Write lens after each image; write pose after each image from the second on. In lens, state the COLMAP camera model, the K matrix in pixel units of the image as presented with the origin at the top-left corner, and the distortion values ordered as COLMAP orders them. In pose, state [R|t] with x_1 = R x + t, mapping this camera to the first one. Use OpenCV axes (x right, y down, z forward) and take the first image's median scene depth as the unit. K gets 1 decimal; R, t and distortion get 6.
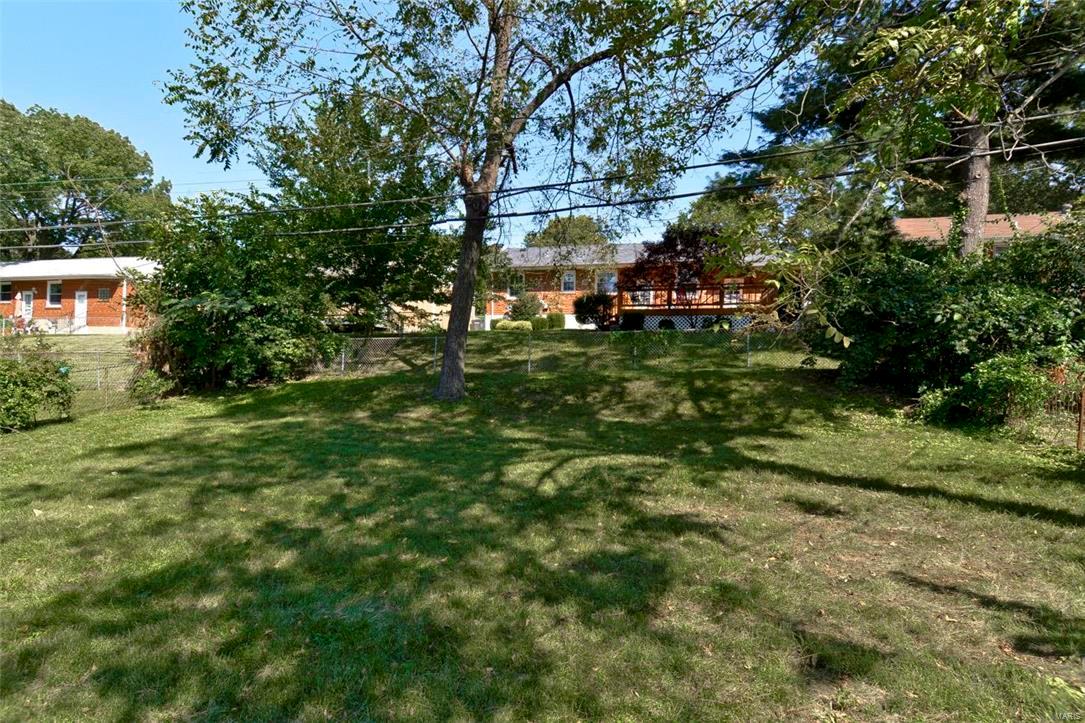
lens RADIAL K [[570.0, 0, 533.9], [0, 570.0, 359.5], [0, 0, 1]] dist [0.062873, -0.044864]
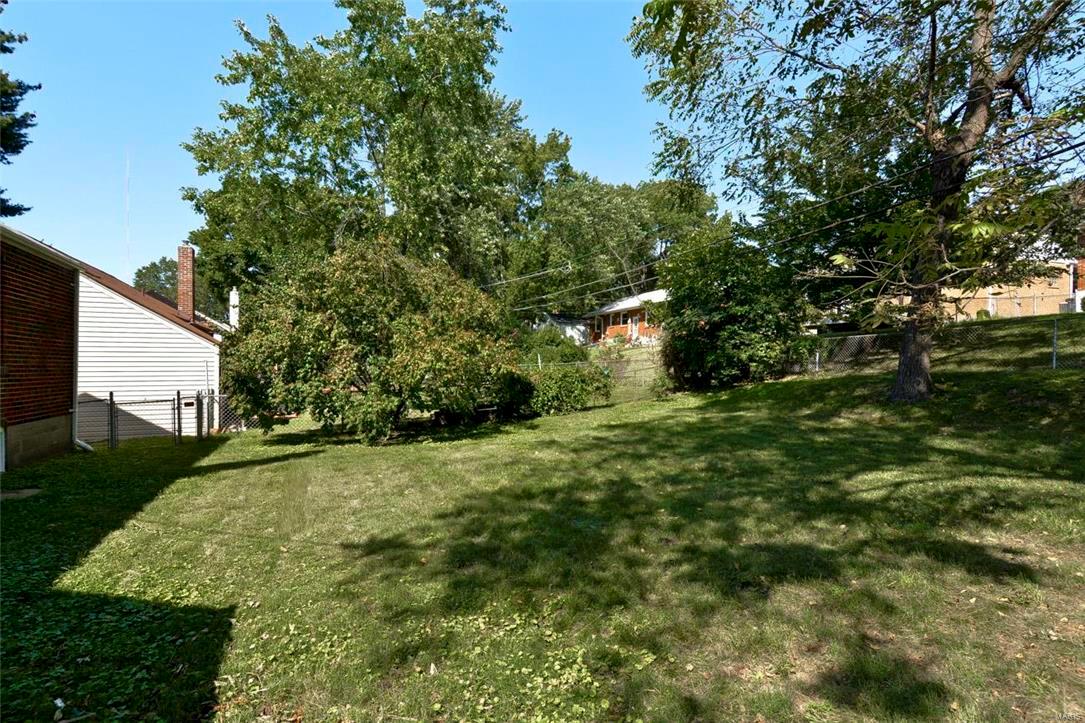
lens RADIAL K [[570.0, 0, 533.9], [0, 570.0, 359.5], [0, 0, 1]] dist [0.062873, -0.044864]
pose [[0.562768, -0.028740, -0.826115, 0.258233], [0.030098, 0.999445, -0.014267, -0.000582], [0.826067, -0.016835, 0.563320, 0.002165]]
